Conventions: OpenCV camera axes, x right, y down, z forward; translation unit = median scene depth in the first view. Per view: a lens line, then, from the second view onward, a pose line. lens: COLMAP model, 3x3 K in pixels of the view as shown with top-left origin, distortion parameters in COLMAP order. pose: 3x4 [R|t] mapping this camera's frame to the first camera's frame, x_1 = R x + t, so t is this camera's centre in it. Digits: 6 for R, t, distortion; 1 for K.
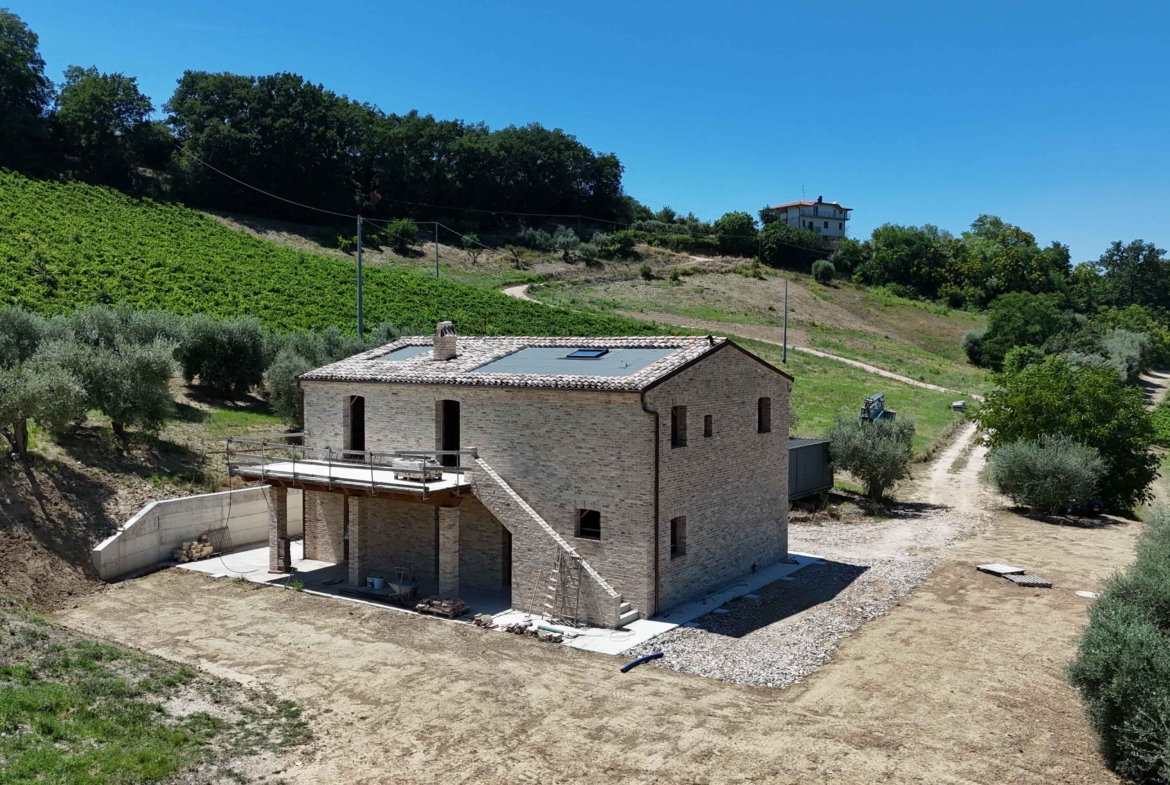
lens RADIAL K [[1032.6, 0, 586.7], [0, 1032.6, 392.3], [0, 0, 1]] dist [0.071594, -0.077952]
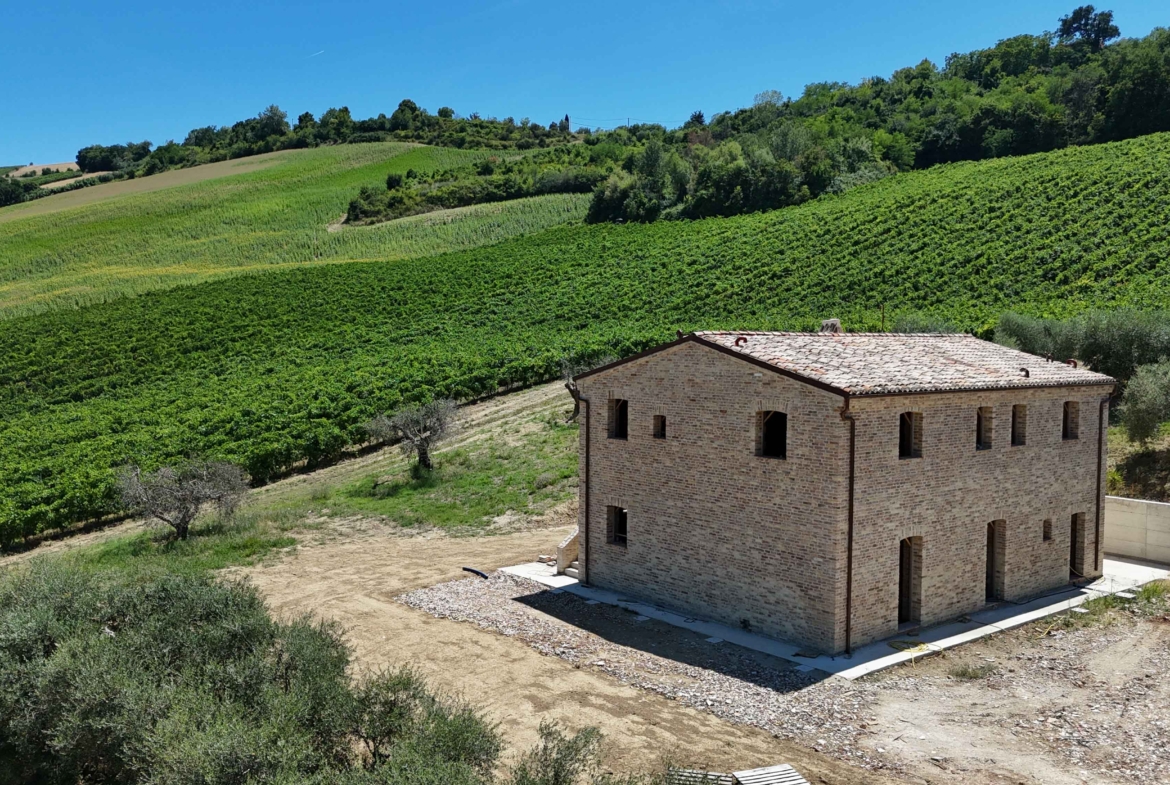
lens RADIAL K [[1032.6, 0, 590.2], [0, 1032.6, 390.5], [0, 0, 1]] dist [0.071594, -0.077952]
pose [[-0.279632, 0.044084, -0.959095, 0.852078], [-0.056036, 0.996493, 0.062141, -0.045415], [0.958471, 0.071121, -0.276181, 0.986400]]
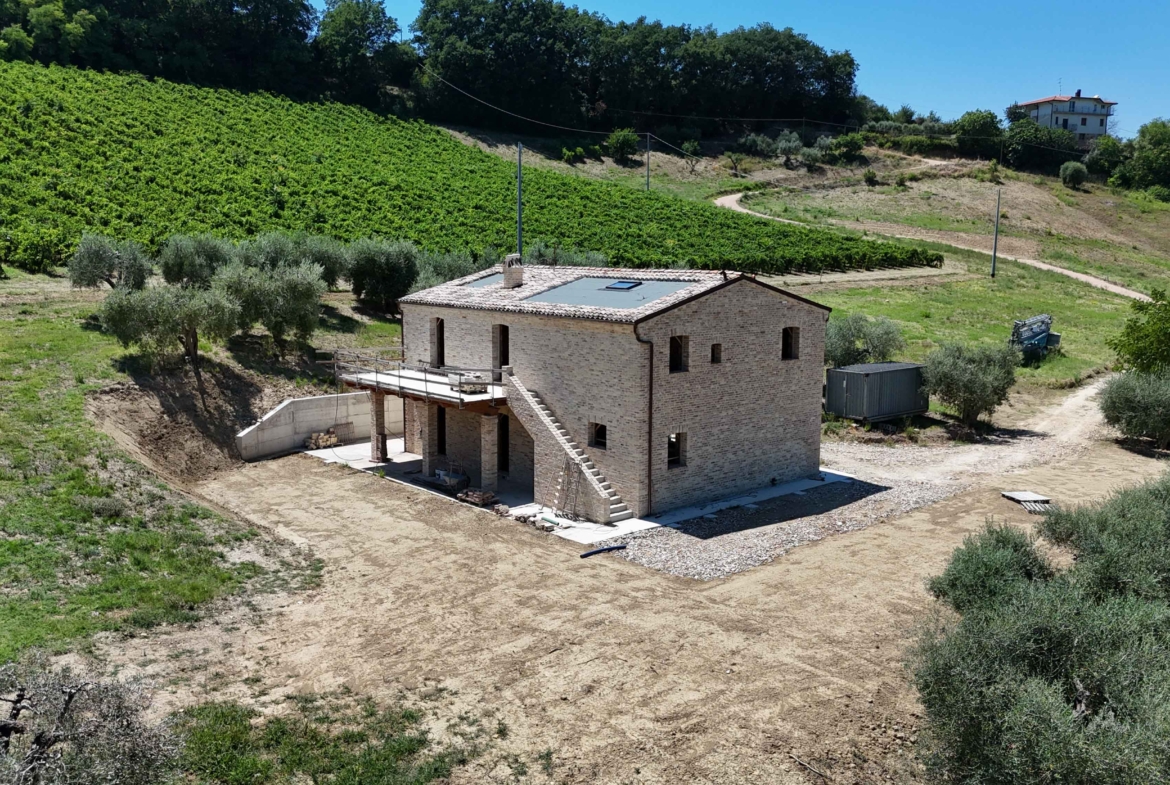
lens RADIAL K [[1032.6, 0, 588.0], [0, 1032.6, 392.2], [0, 0, 1]] dist [0.071594, -0.077952]
pose [[0.970364, 0.038474, -0.238565, 0.207187], [-0.016249, 0.995398, 0.094437, -0.023791], [0.241101, -0.087762, 0.966524, -0.094426]]
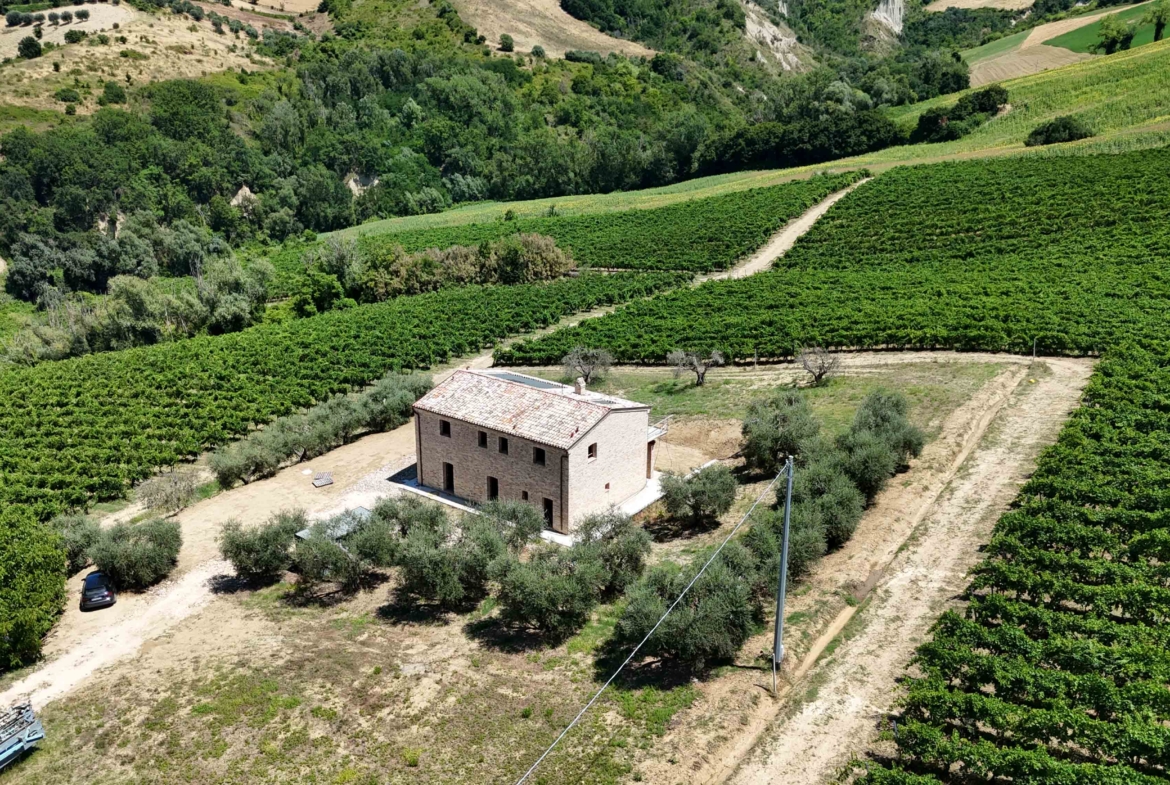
lens RADIAL K [[1032.6, 0, 581.9], [0, 1032.6, 393.4], [0, 0, 1]] dist [0.071594, -0.077952]
pose [[-0.999509, -0.020157, 0.023997, -0.178433], [-0.009545, 0.925127, 0.379539, -0.784187], [-0.029851, 0.379123, -0.924865, 2.763042]]
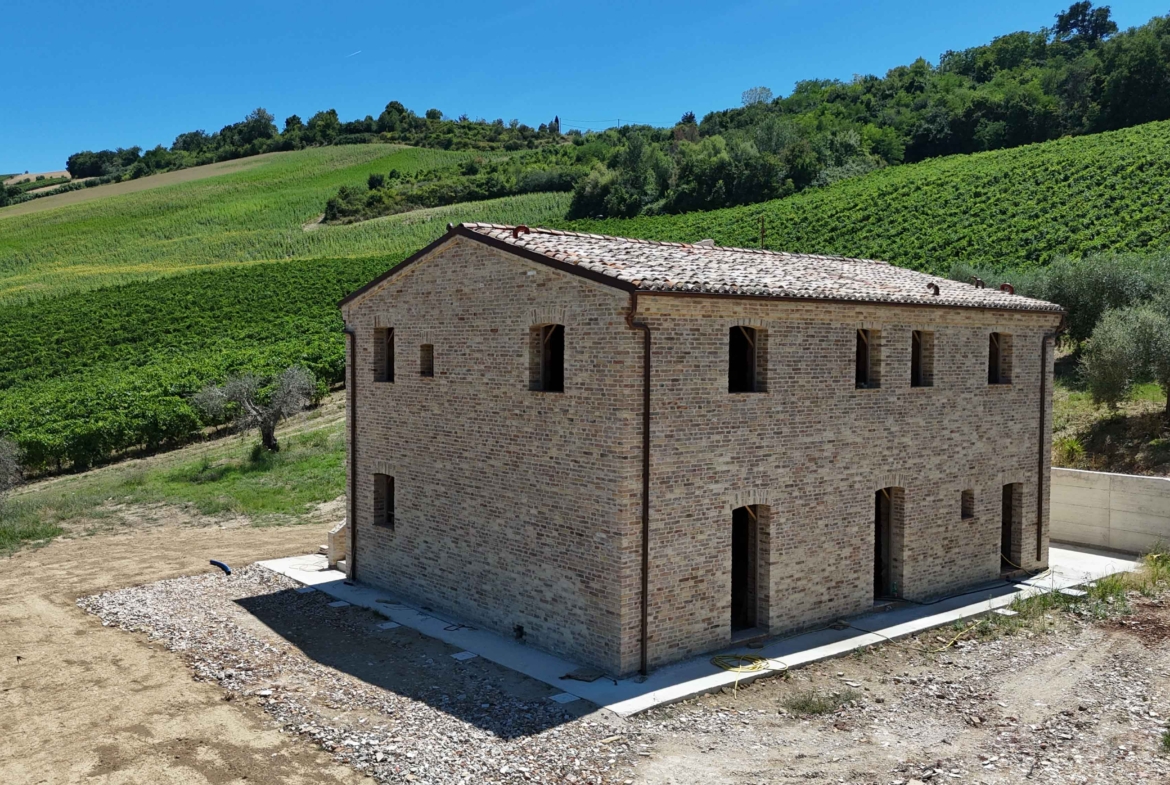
lens RADIAL K [[1032.6, 0, 589.5], [0, 1032.6, 391.3], [0, 0, 1]] dist [0.071594, -0.077952]
pose [[-0.283263, 0.035723, -0.958377, 0.609745], [-0.054473, 0.997093, 0.053267, 0.008931], [0.957494, 0.067294, -0.280493, 1.067370]]
